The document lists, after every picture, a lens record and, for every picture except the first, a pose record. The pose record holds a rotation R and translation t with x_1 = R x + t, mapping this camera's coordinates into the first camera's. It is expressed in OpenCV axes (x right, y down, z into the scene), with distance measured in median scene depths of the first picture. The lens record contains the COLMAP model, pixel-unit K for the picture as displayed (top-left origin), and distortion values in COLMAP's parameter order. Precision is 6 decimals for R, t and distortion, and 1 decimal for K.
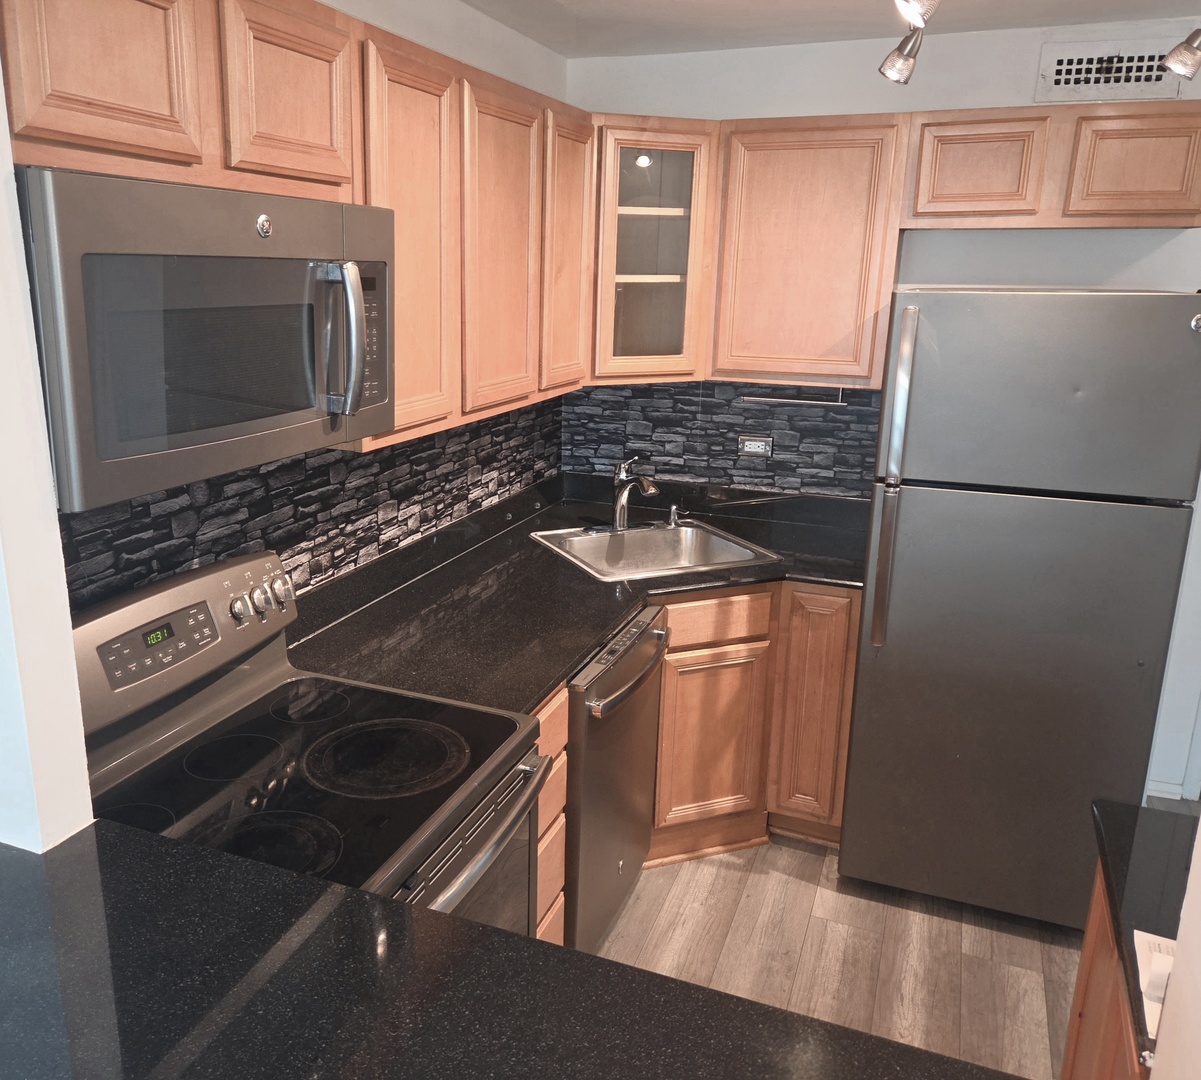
lens RADIAL K [[988.4, 0, 596.6], [0, 988.4, 545.0], [0, 0, 1]] dist [0.005887, 0.004010]
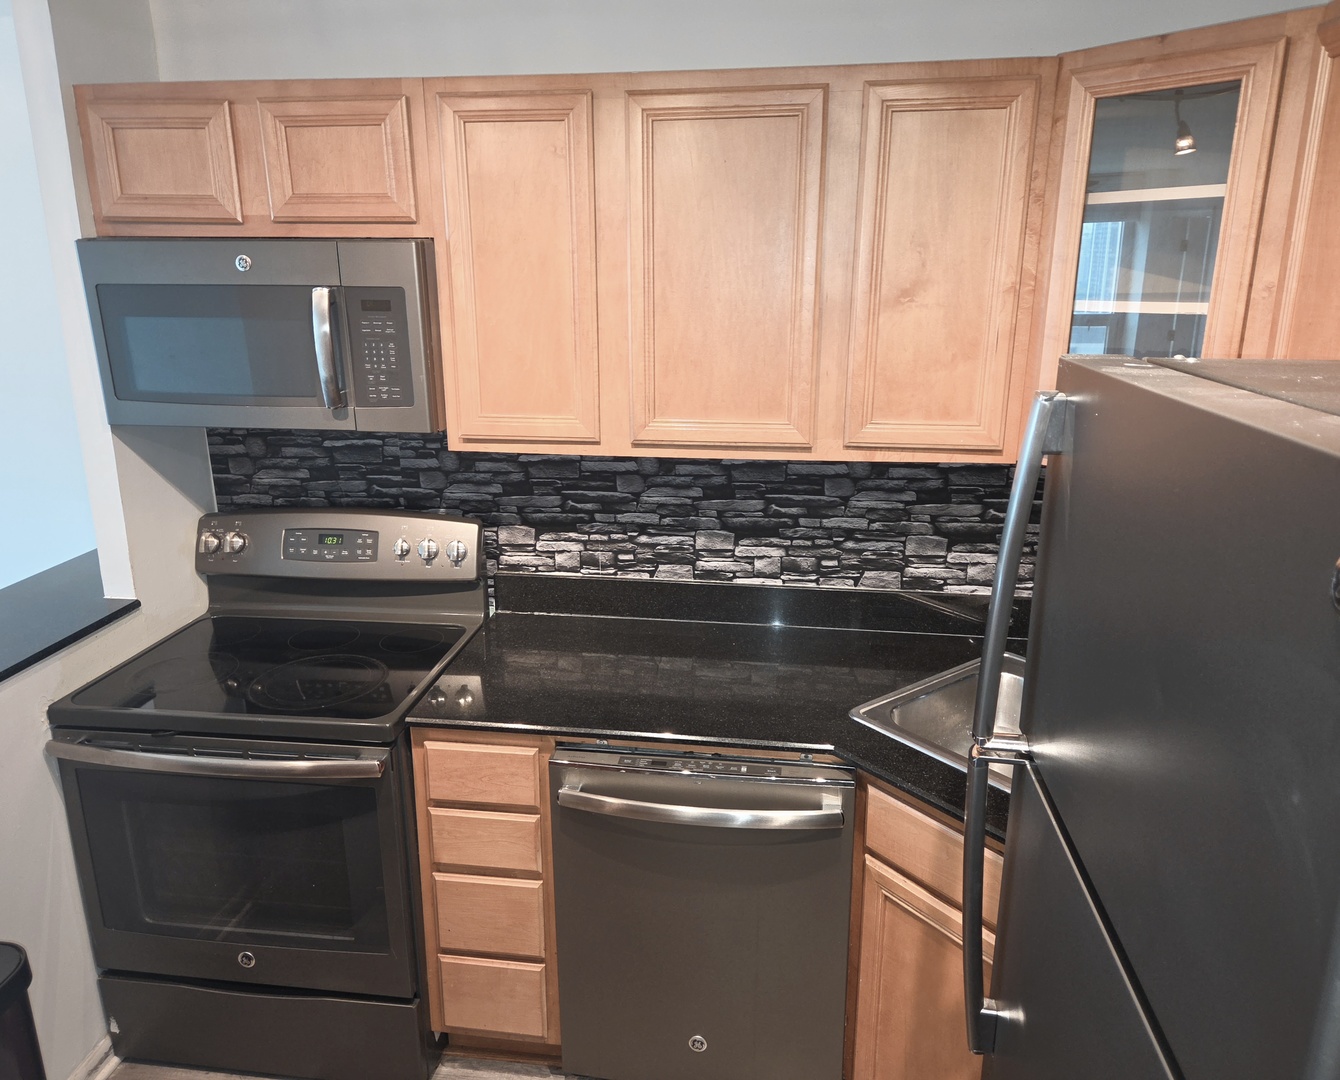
lens RADIAL K [[954.5, 0, 670.9], [0, 954.5, 532.7], [0, 0, 1]] dist [0.002651, -0.004720]
pose [[0.213843, 0.243471, -0.946041, 0.701929], [-0.256114, 0.948540, 0.186222, -0.217589], [0.942697, 0.202472, 0.265195, 0.763829]]
